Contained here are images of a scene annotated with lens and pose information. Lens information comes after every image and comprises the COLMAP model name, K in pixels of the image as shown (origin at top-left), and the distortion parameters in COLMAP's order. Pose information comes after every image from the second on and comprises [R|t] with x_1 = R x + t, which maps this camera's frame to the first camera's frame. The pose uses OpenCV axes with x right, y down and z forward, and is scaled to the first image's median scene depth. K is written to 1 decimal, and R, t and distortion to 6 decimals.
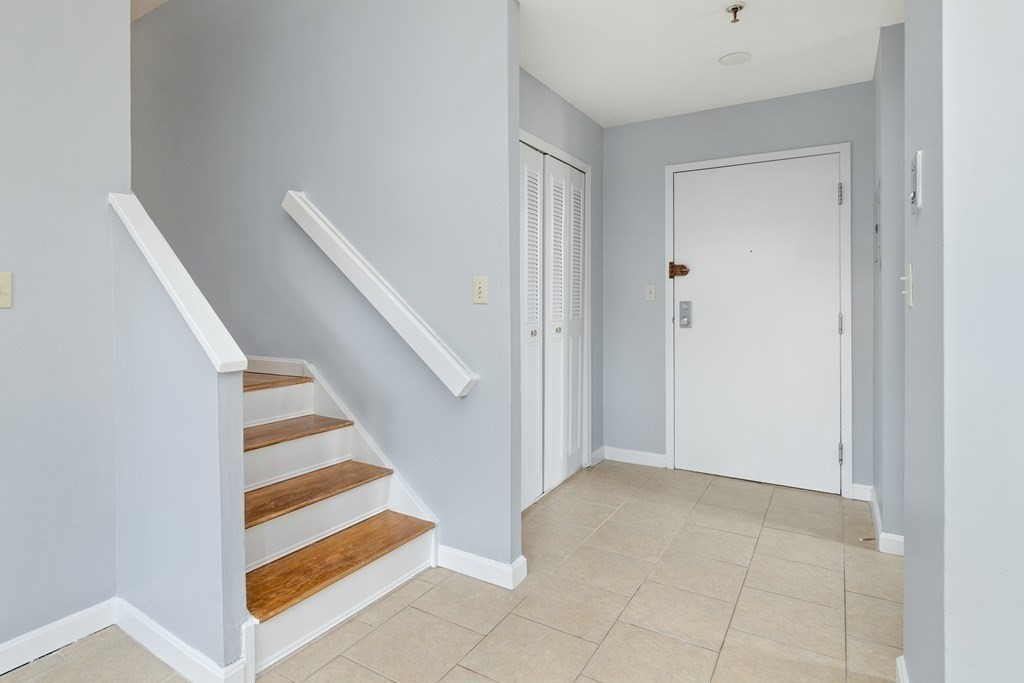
lens RADIAL K [[534.8, 0, 512.3], [0, 534.8, 299.2], [0, 0, 1]] dist [0.000759, 0.000369]
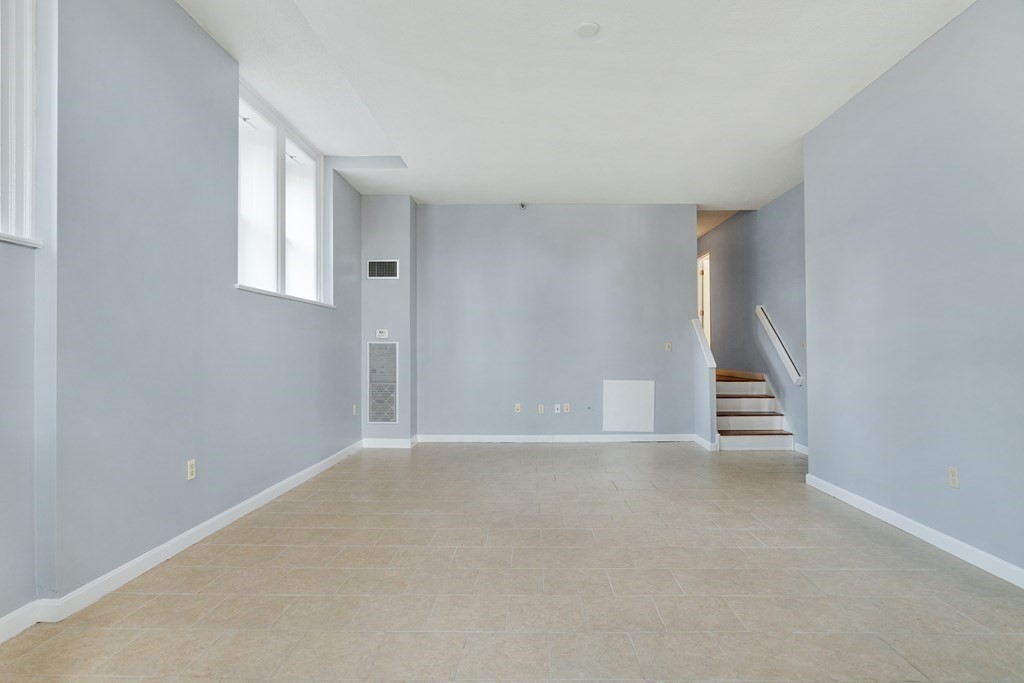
lens RADIAL K [[470.1, 0, 512.0], [0, 470.1, 341.5], [0, 0, 1]] dist [0.010565, 0.000032]
pose [[0.436116, -0.013083, -0.899795, 1.926567], [0.004884, 0.999914, -0.012172, -0.023545], [0.899877, 0.000914, 0.436142, -1.806215]]
